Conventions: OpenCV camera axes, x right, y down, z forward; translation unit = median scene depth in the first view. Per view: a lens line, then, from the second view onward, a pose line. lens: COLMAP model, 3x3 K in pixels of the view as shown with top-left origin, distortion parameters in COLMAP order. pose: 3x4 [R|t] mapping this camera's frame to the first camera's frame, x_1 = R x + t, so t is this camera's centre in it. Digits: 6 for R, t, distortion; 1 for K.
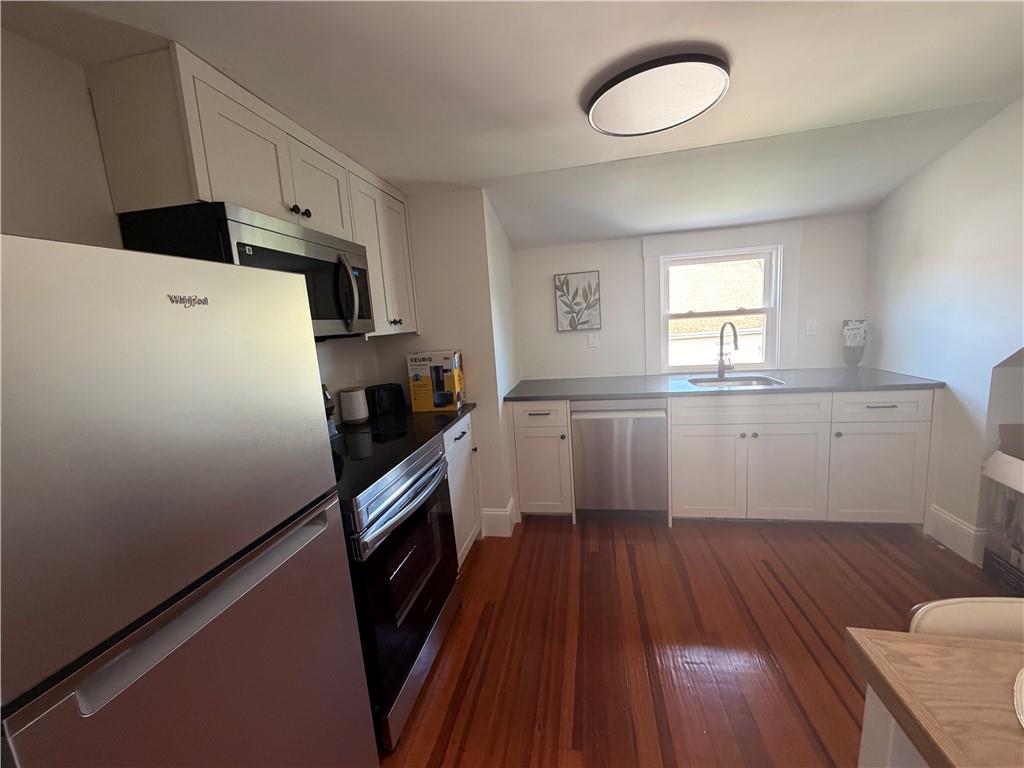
lens RADIAL K [[409.7, 0, 510.6], [0, 409.7, 383.9], [0, 0, 1]] dist [0.002357, -0.000346]
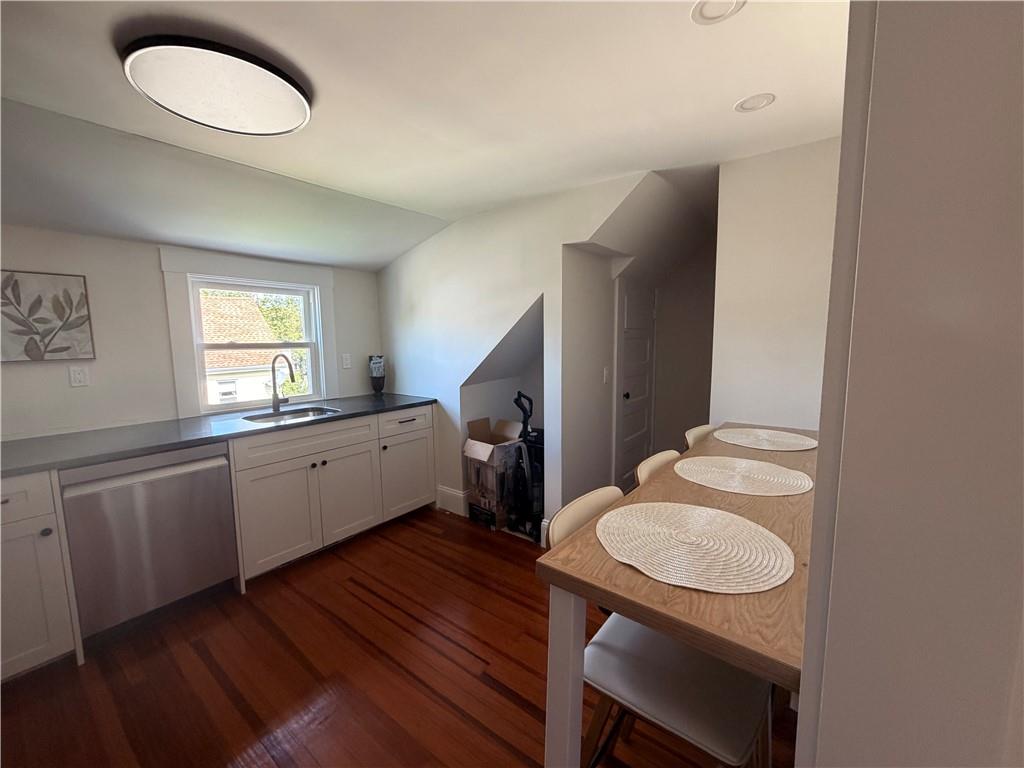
lens RADIAL K [[409.7, 0, 510.7], [0, 409.7, 383.4], [0, 0, 1]] dist [0.002357, -0.000346]
pose [[0.452167, -0.033346, 0.891310, -0.095752], [0.117539, 0.992814, -0.022485, 0.004145], [-0.884155, 0.114931, 0.452837, 0.081626]]
